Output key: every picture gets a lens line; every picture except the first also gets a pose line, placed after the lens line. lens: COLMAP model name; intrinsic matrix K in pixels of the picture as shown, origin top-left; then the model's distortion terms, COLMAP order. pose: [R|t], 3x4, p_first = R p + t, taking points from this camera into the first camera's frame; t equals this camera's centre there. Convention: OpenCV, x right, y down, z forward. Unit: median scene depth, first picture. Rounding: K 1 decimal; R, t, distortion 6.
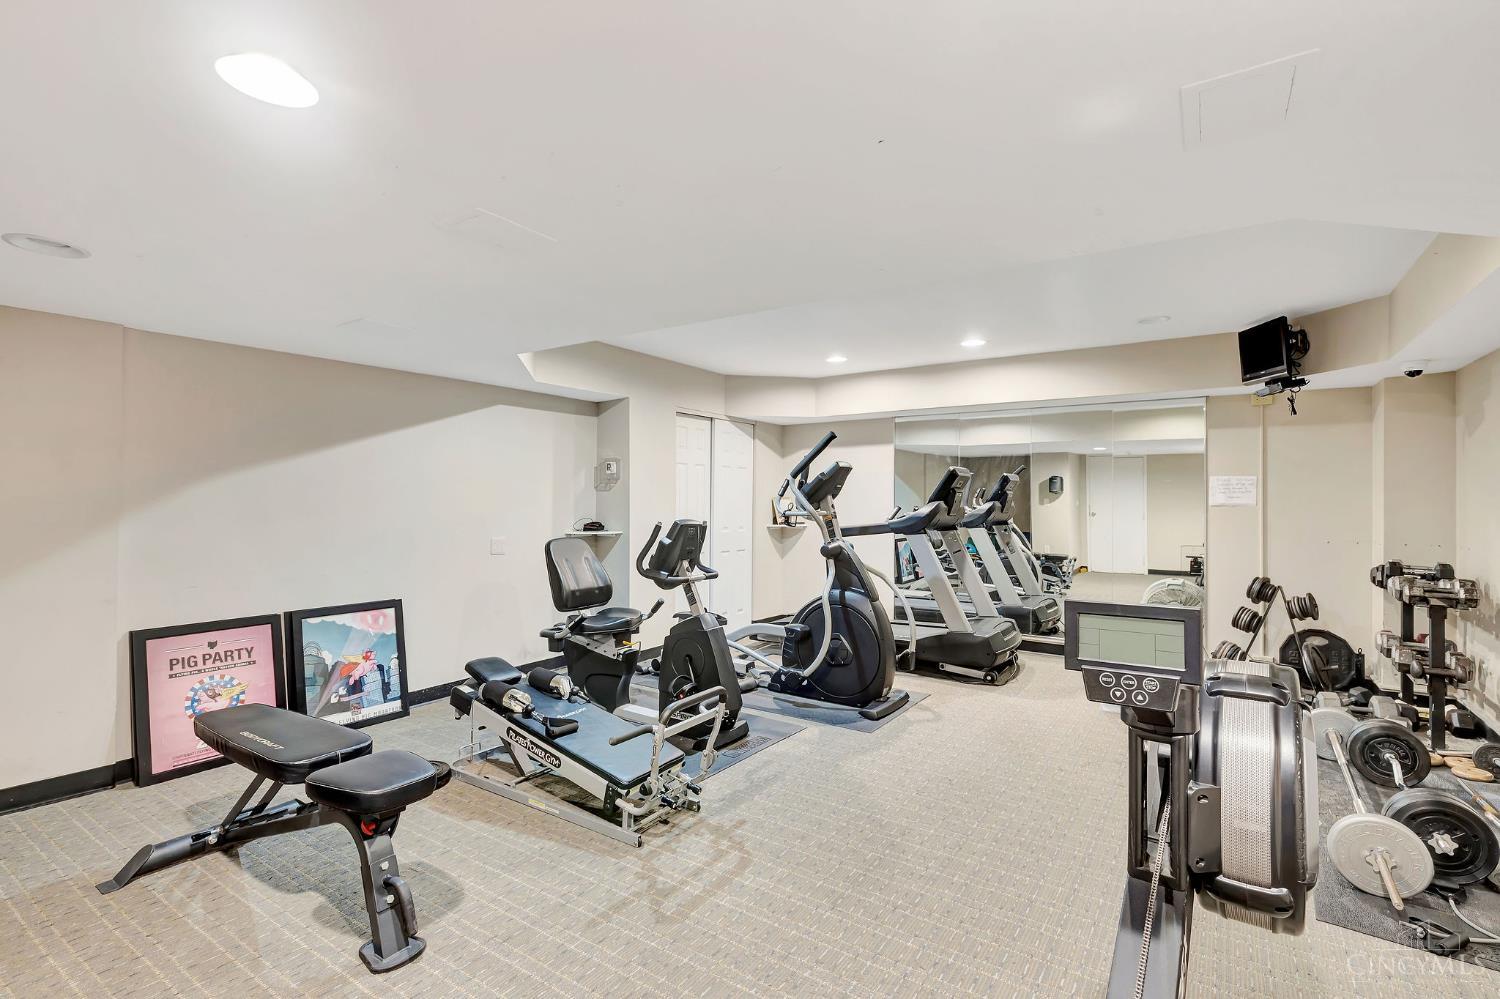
lens RADIAL K [[689.0, 0, 750.0], [0, 689.0, 499.5], [0, 0, 1]] dist [-0.001070, -0.000151]
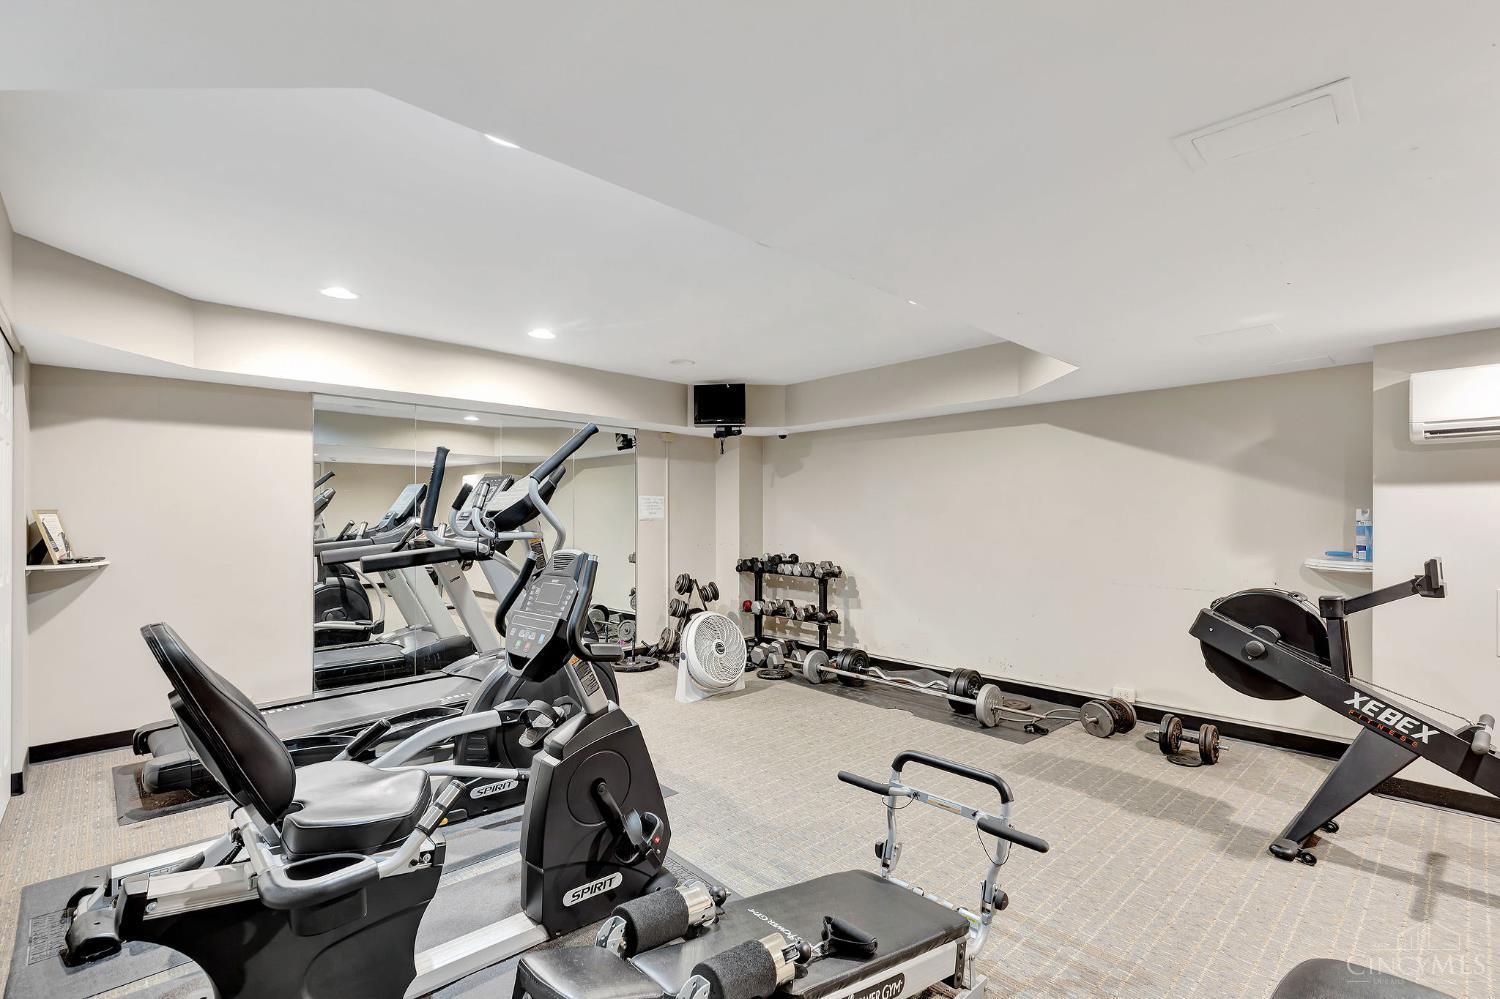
lens RADIAL K [[689.0, 0, 750.0], [0, 689.0, 499.5], [0, 0, 1]] dist [-0.001070, -0.000151]
pose [[0.196753, 0.028438, 0.980041, -0.539239], [-0.003008, 0.999592, -0.028402, 0.007252], [-0.980448, 0.002640, 0.196758, 0.640511]]
